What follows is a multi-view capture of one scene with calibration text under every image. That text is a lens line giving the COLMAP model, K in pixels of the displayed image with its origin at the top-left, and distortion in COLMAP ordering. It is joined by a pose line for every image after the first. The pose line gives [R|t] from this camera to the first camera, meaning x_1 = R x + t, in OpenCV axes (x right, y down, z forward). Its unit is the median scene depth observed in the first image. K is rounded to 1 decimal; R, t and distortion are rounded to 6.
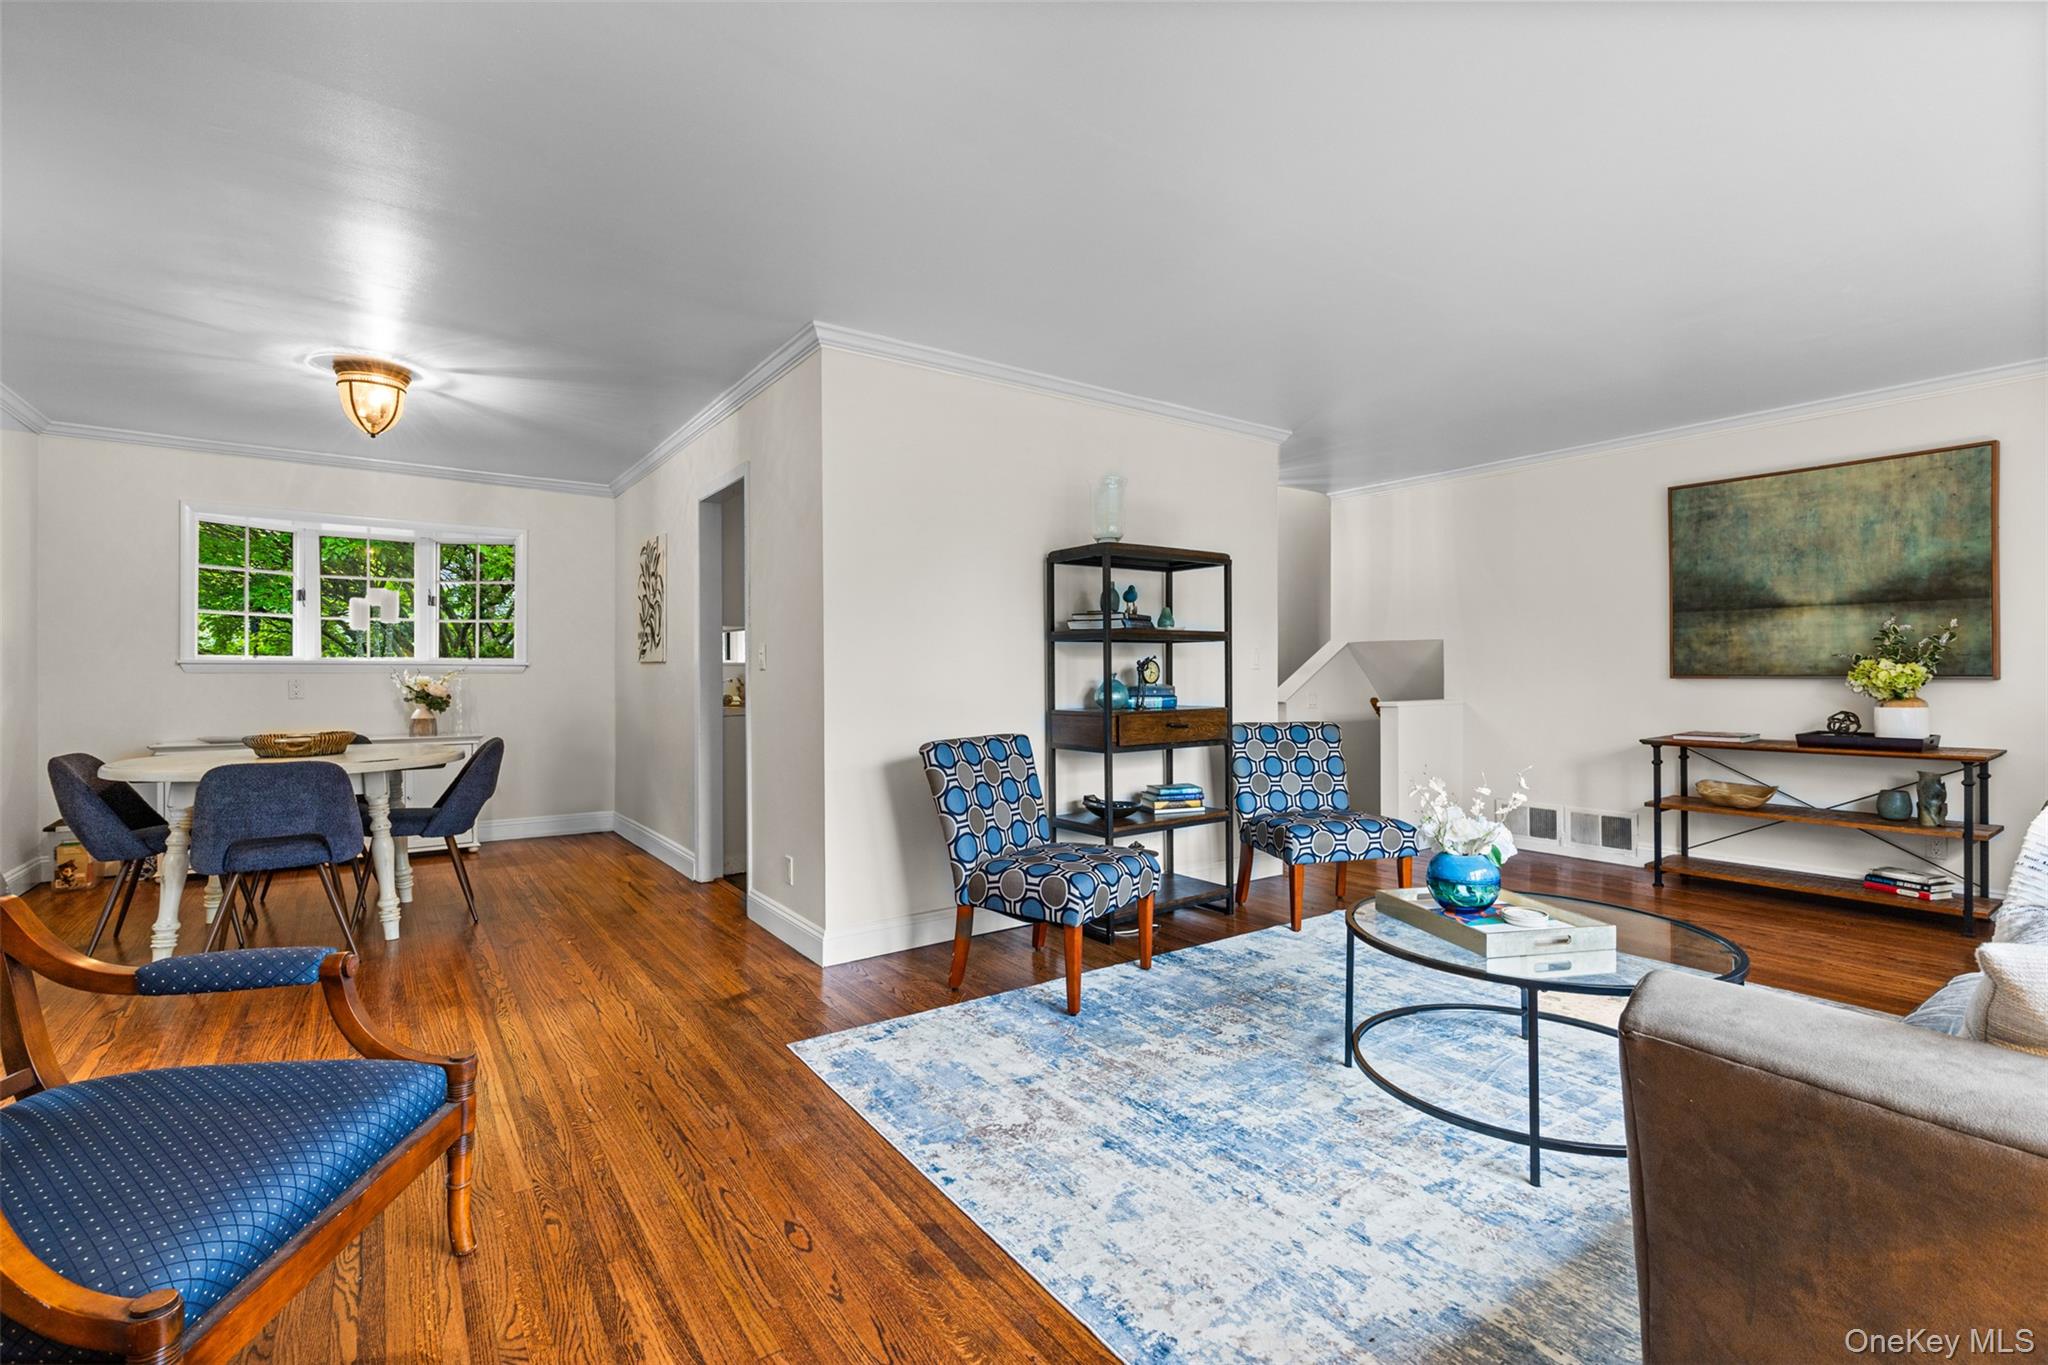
lens RADIAL K [[931.2, 0, 1025.5], [0, 931.2, 671.5], [0, 0, 1]] dist [0.003181, 0.000054]
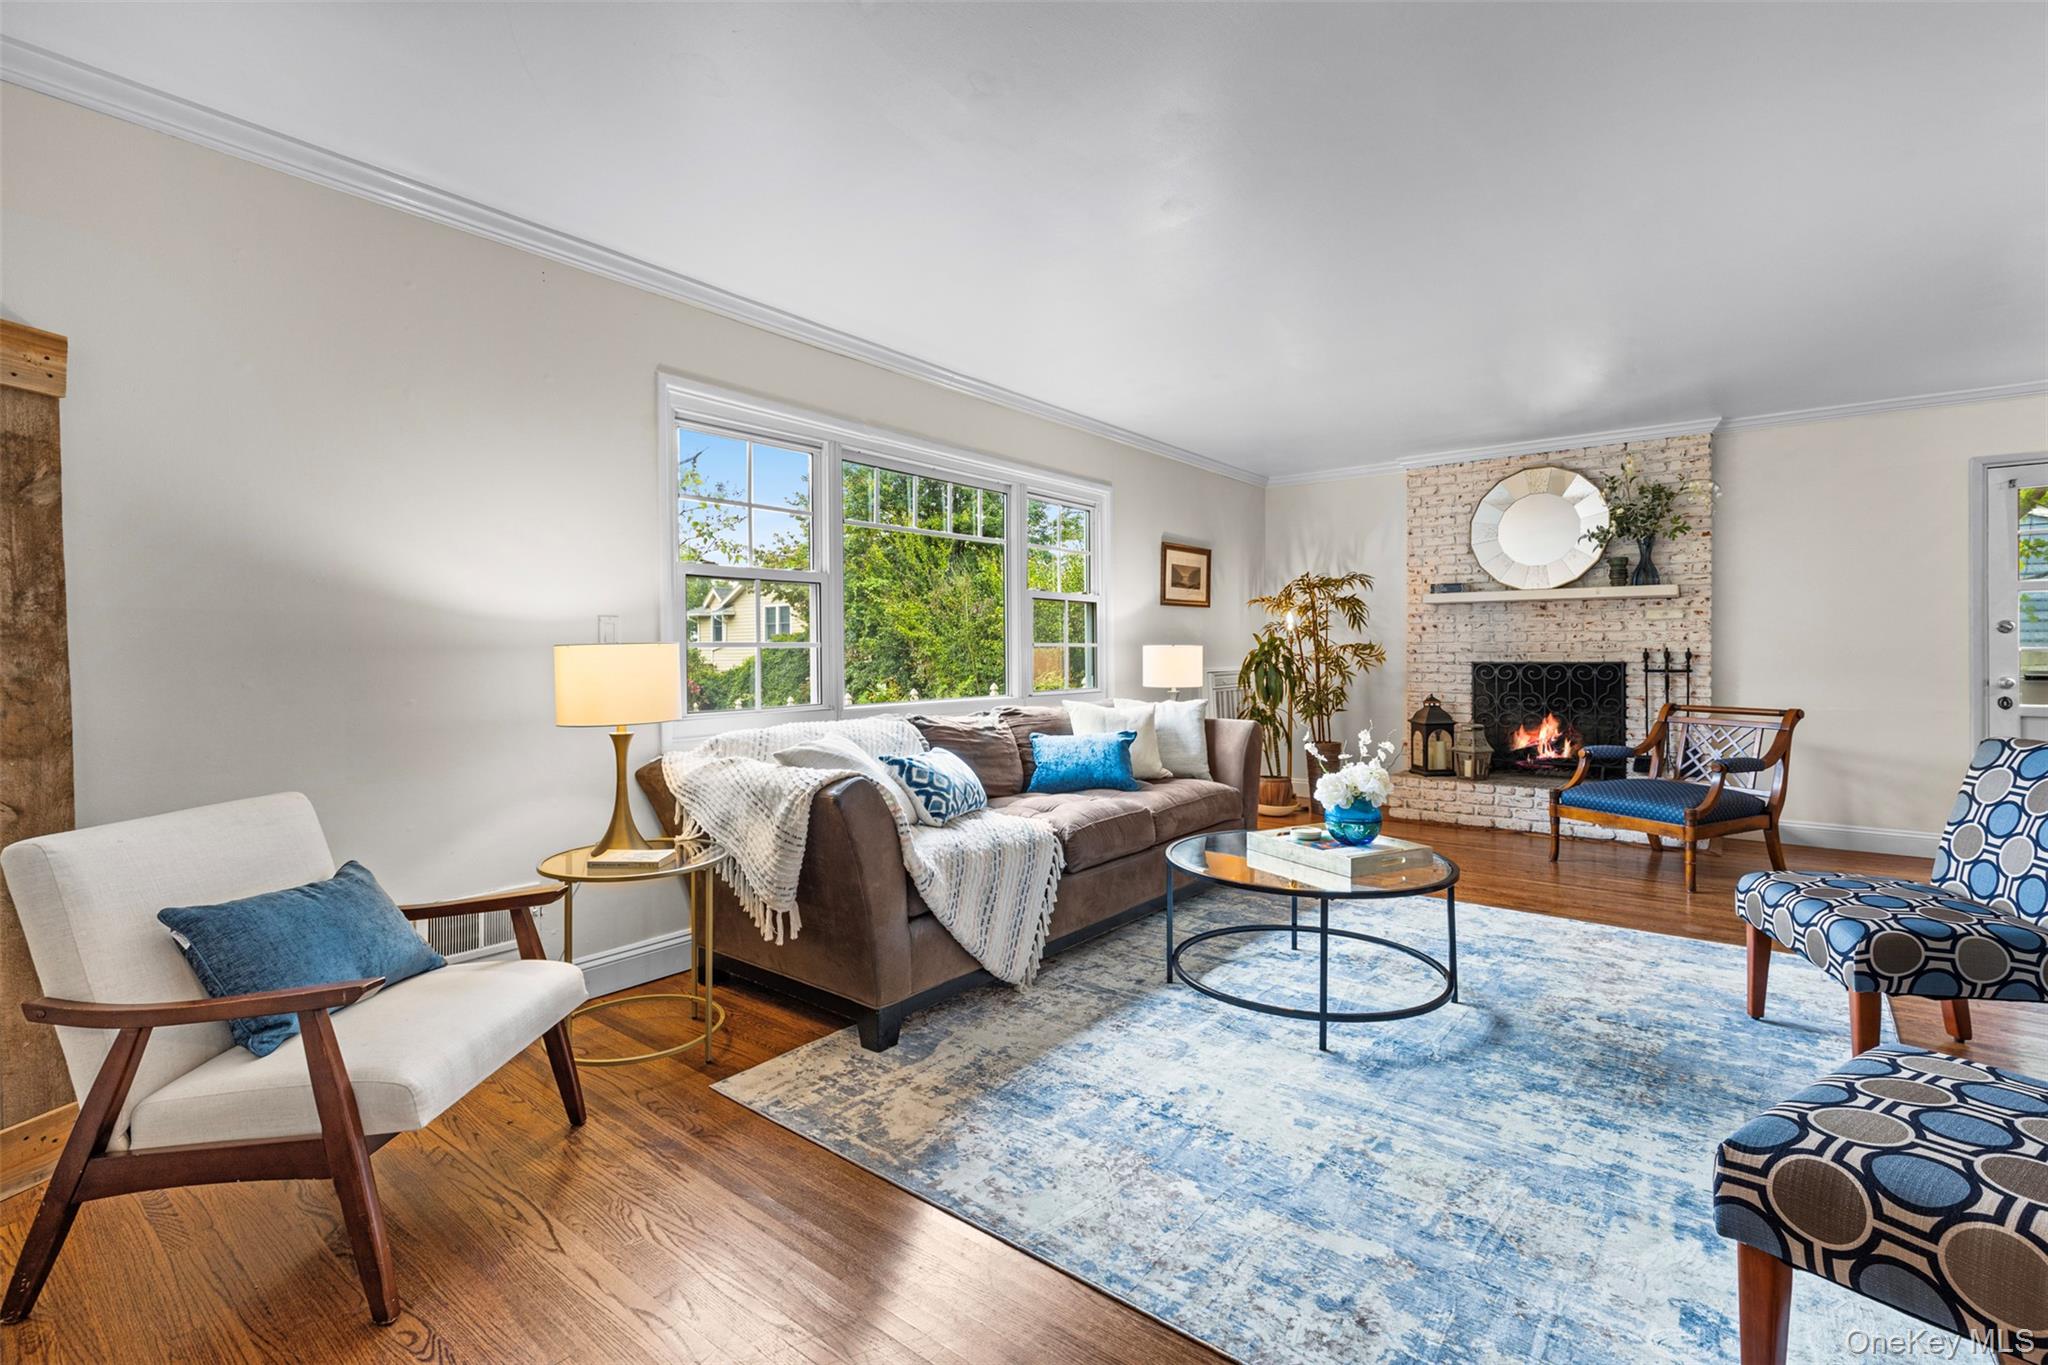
lens RADIAL K [[931.2, 0, 1026.7], [0, 931.2, 668.9], [0, 0, 1]] dist [0.003181, 0.000054]
pose [[-0.965084, -0.000758, -0.261940, 1.003925], [-0.003656, 0.999937, 0.010578, 0.014438], [0.261916, 0.011166, -0.965026, 1.719104]]
